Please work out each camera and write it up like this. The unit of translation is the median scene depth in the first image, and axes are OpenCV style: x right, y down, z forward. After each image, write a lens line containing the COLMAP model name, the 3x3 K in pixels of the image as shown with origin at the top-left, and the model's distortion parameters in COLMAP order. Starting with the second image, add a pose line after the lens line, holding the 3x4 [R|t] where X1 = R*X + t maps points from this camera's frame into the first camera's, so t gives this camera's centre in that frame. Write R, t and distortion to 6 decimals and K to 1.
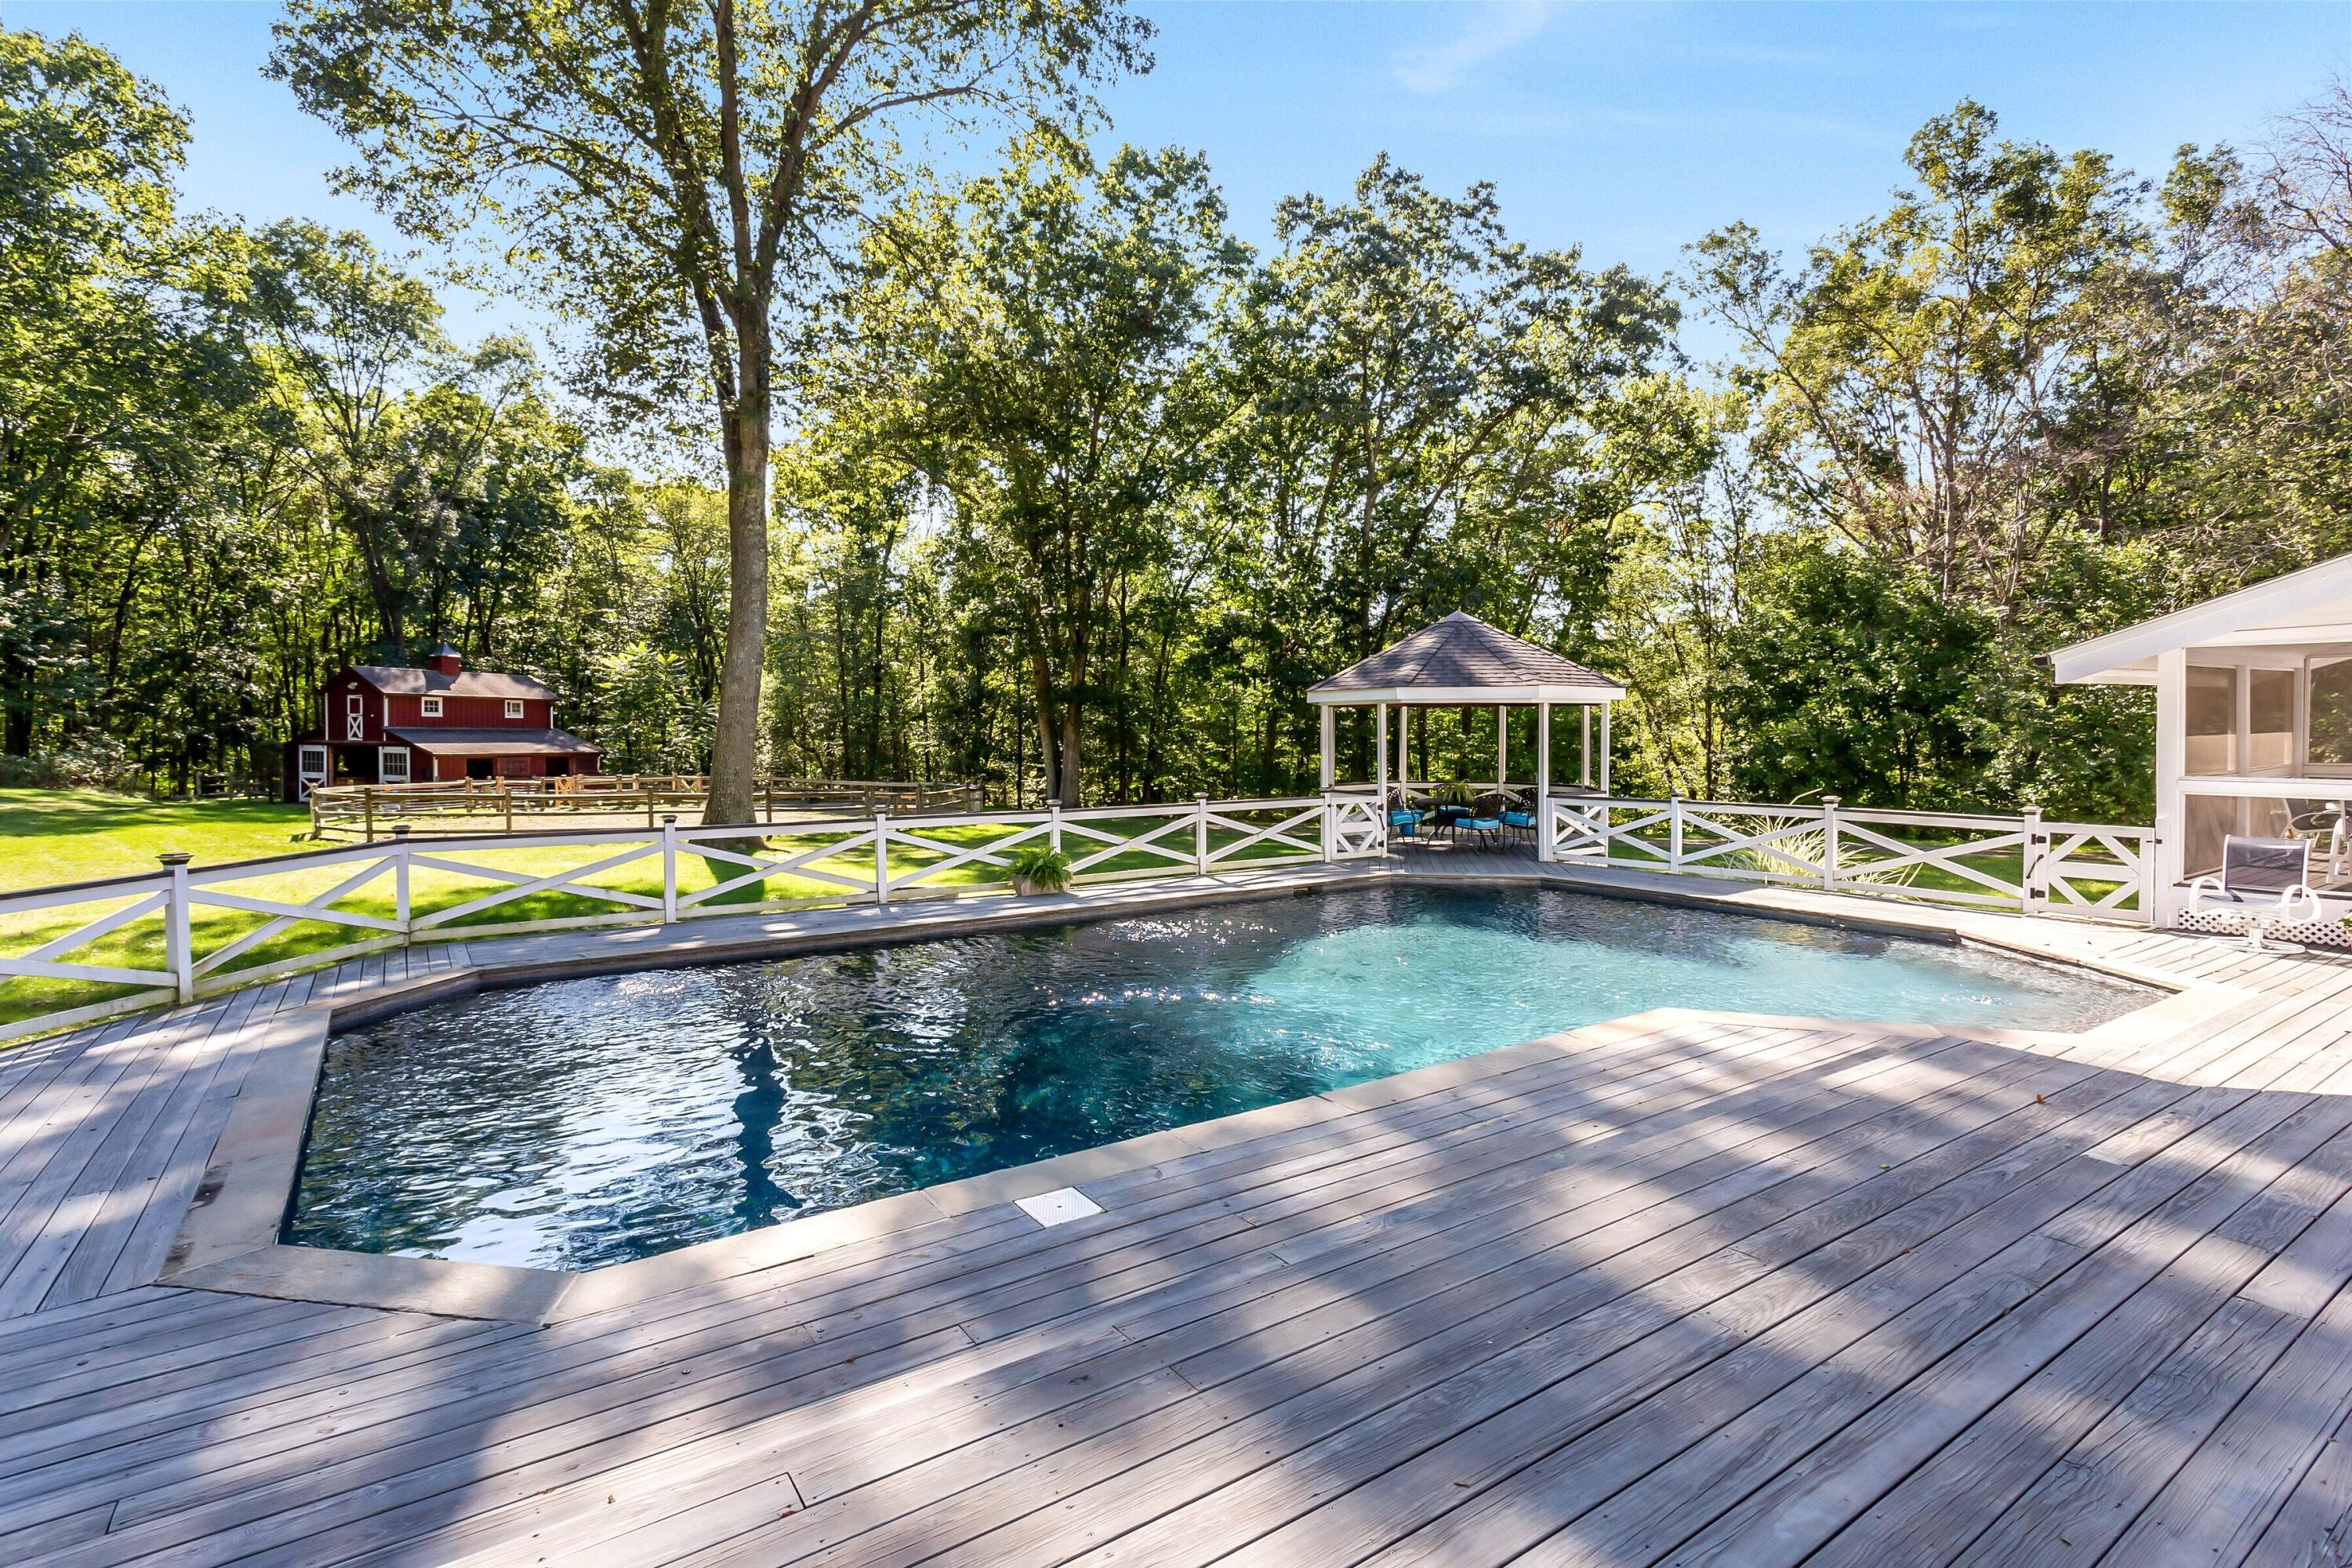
lens RADIAL K [[1126.7, 0, 1191.9], [0, 1126.7, 800.8], [0, 0, 1]] dist [-0.003024, -0.002177]
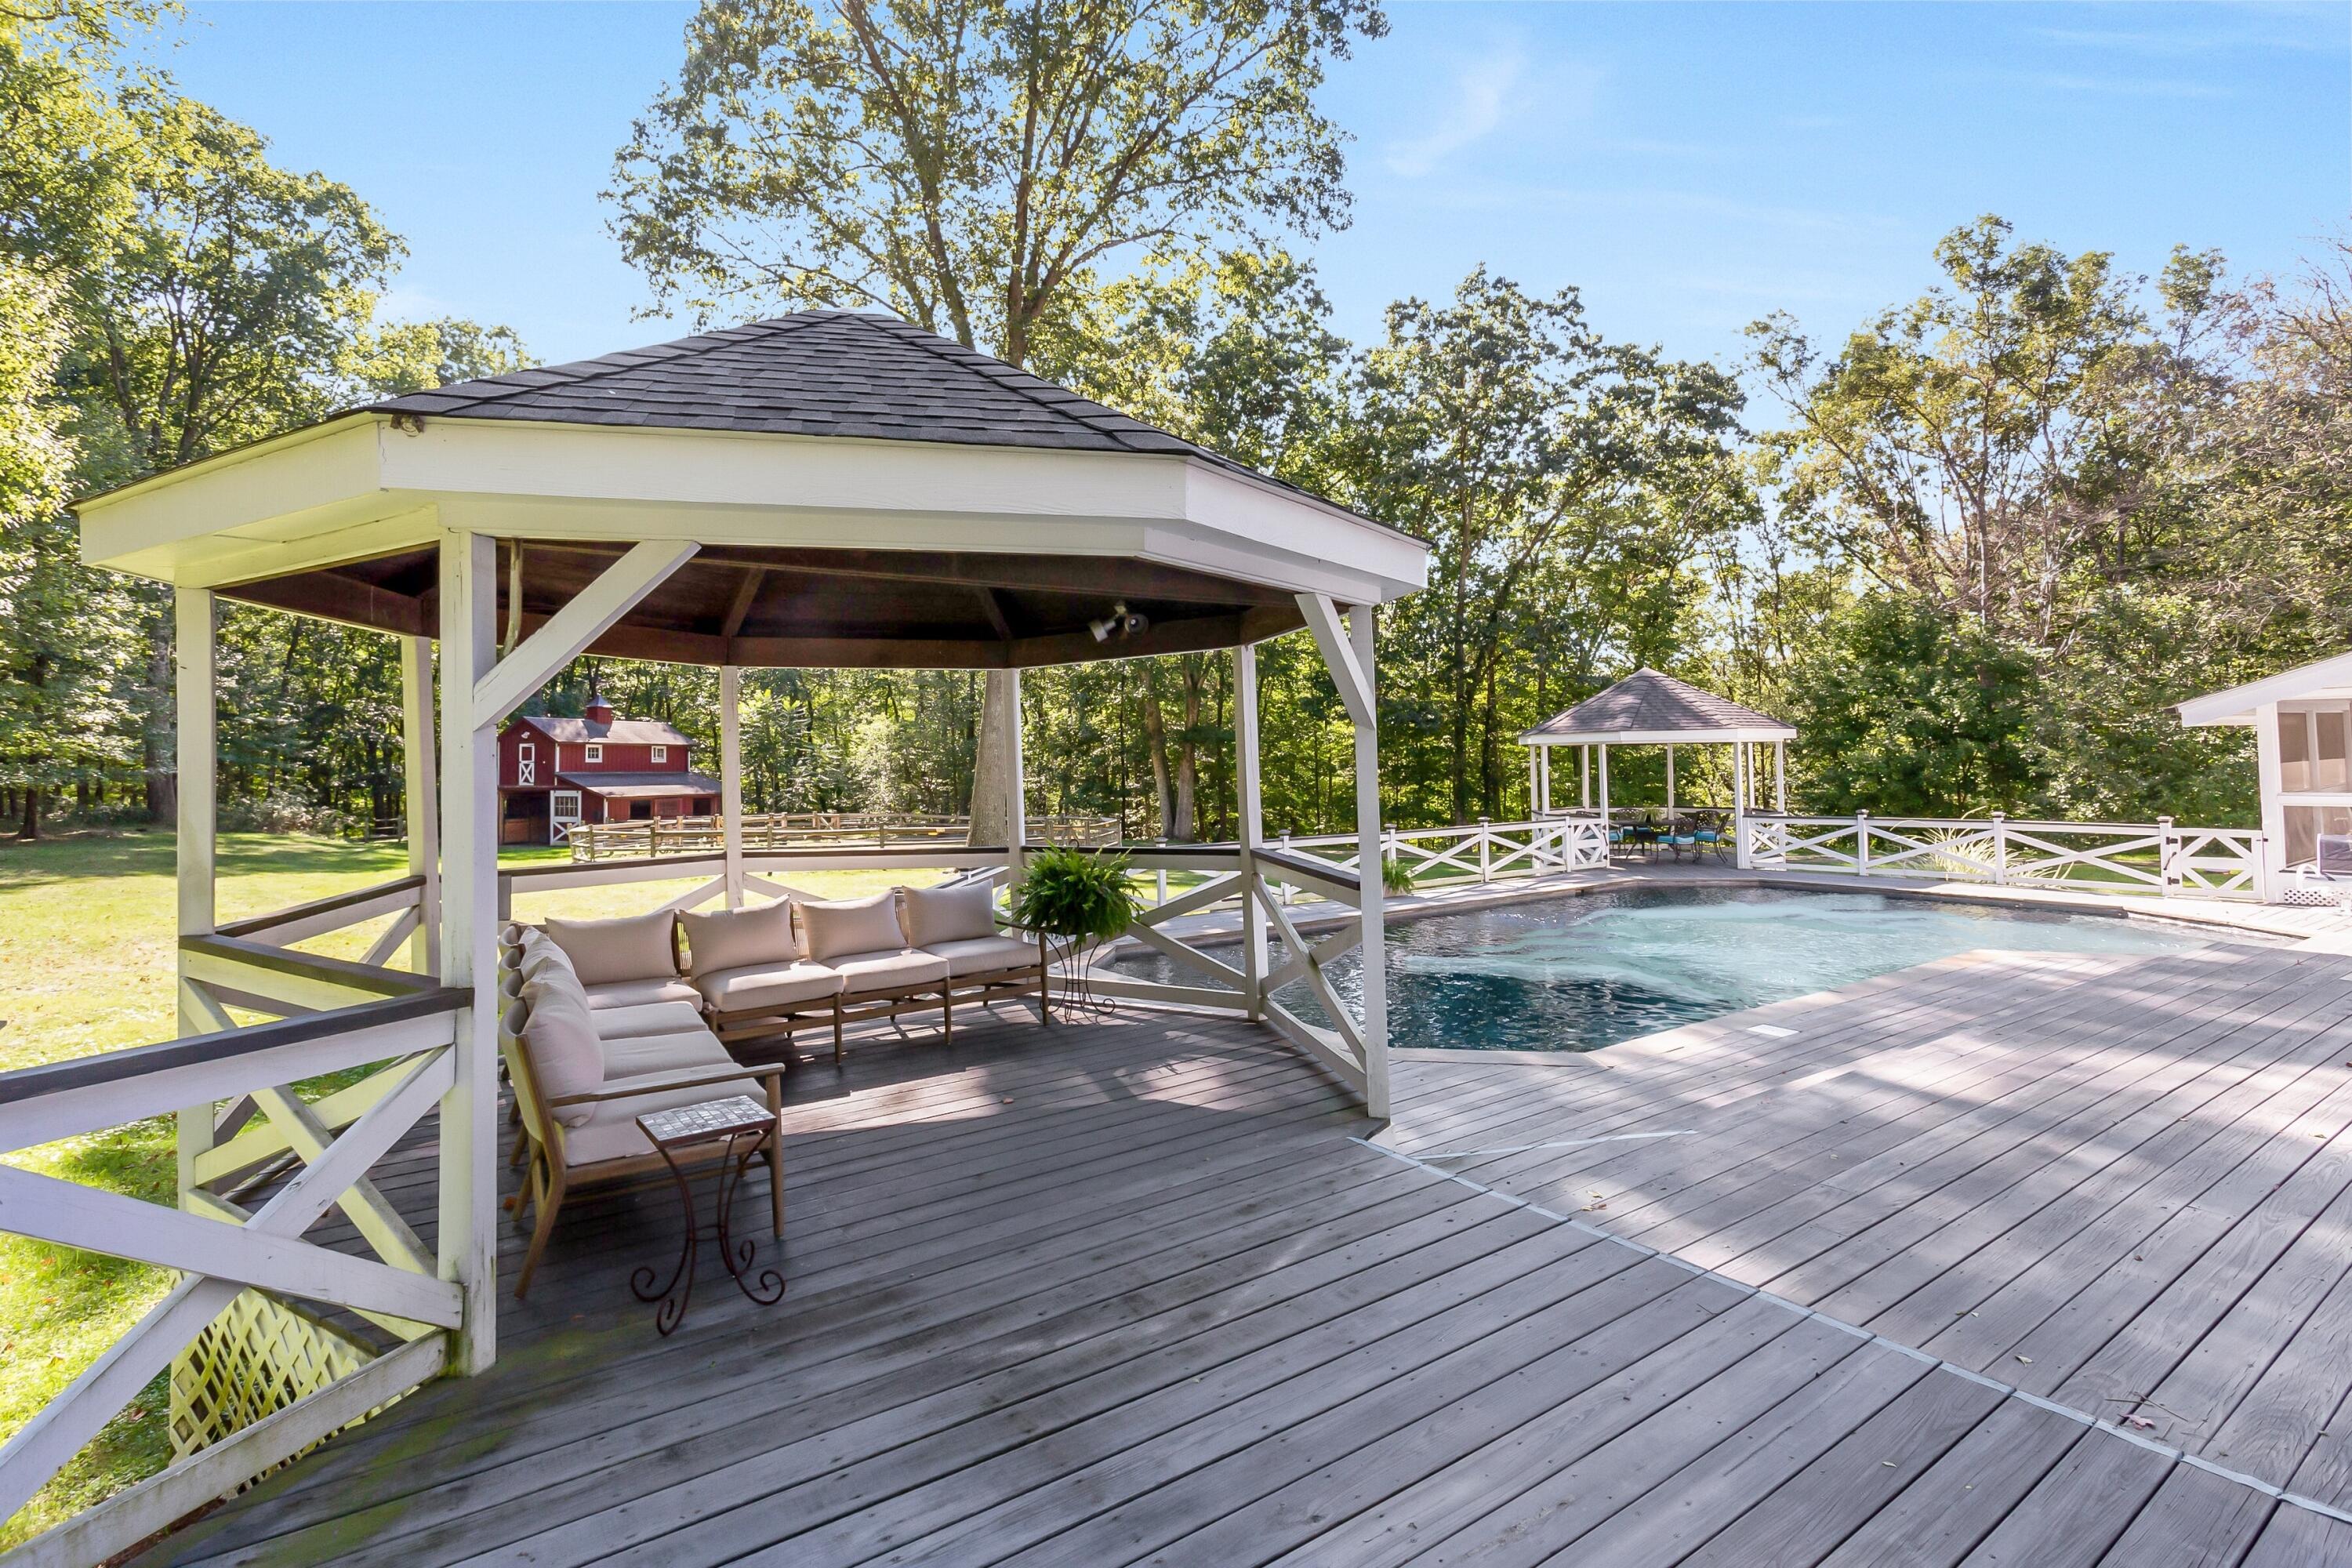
lens RADIAL K [[1126.7, 0, 1170.0], [0, 1126.7, 774.3], [0, 0, 1]] dist [-0.003024, -0.002177]
pose [[0.999896, -0.014405, -0.000654, -0.155846], [0.014351, 0.998525, -0.052367, 0.002654], [0.001407, 0.052352, 0.998628, -0.123029]]
